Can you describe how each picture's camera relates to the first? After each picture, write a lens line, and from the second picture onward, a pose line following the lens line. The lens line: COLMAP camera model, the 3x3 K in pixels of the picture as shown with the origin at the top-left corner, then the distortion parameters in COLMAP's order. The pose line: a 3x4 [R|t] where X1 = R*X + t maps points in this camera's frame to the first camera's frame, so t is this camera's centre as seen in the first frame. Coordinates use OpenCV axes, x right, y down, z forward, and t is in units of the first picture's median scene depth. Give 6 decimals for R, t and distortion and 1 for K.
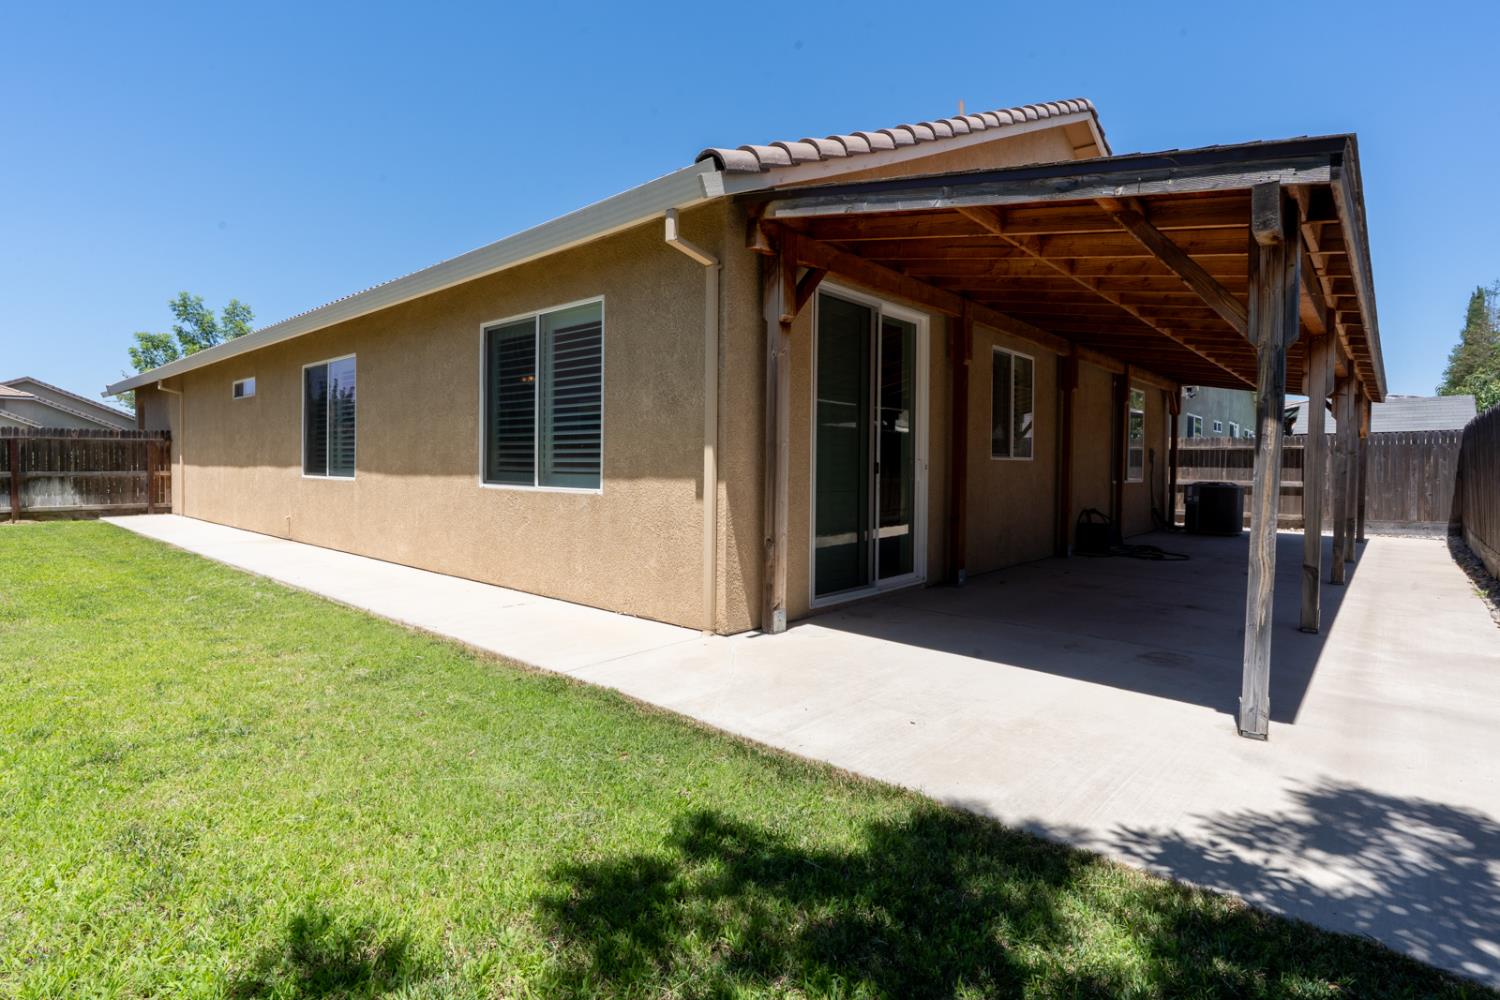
lens RADIAL K [[724.7, 0, 749.2], [0, 724.7, 491.6], [0, 0, 1]] dist [-0.003857, -0.000066]
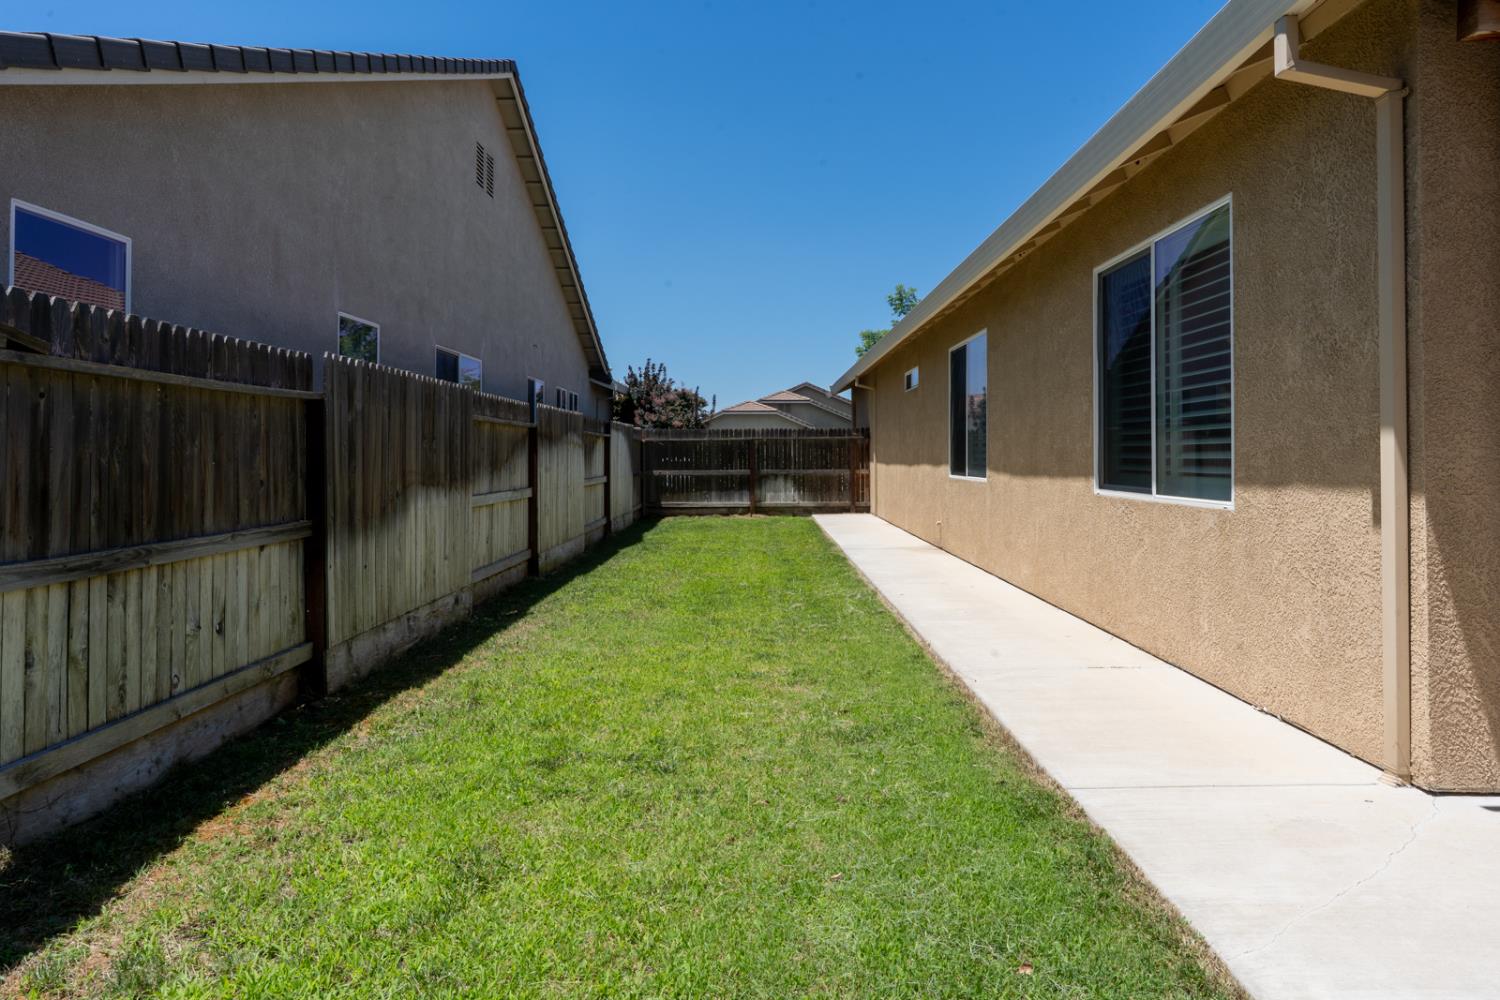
lens RADIAL K [[933.3, 0, 762.9], [0, 933.3, 454.1], [0, 0, 1]] dist [-0.004670, 0.003413]
pose [[0.669474, -0.010859, -0.742756, 0.122894], [-0.021799, 0.999175, -0.034256, -0.008275], [0.742515, 0.039124, 0.668685, 0.162686]]
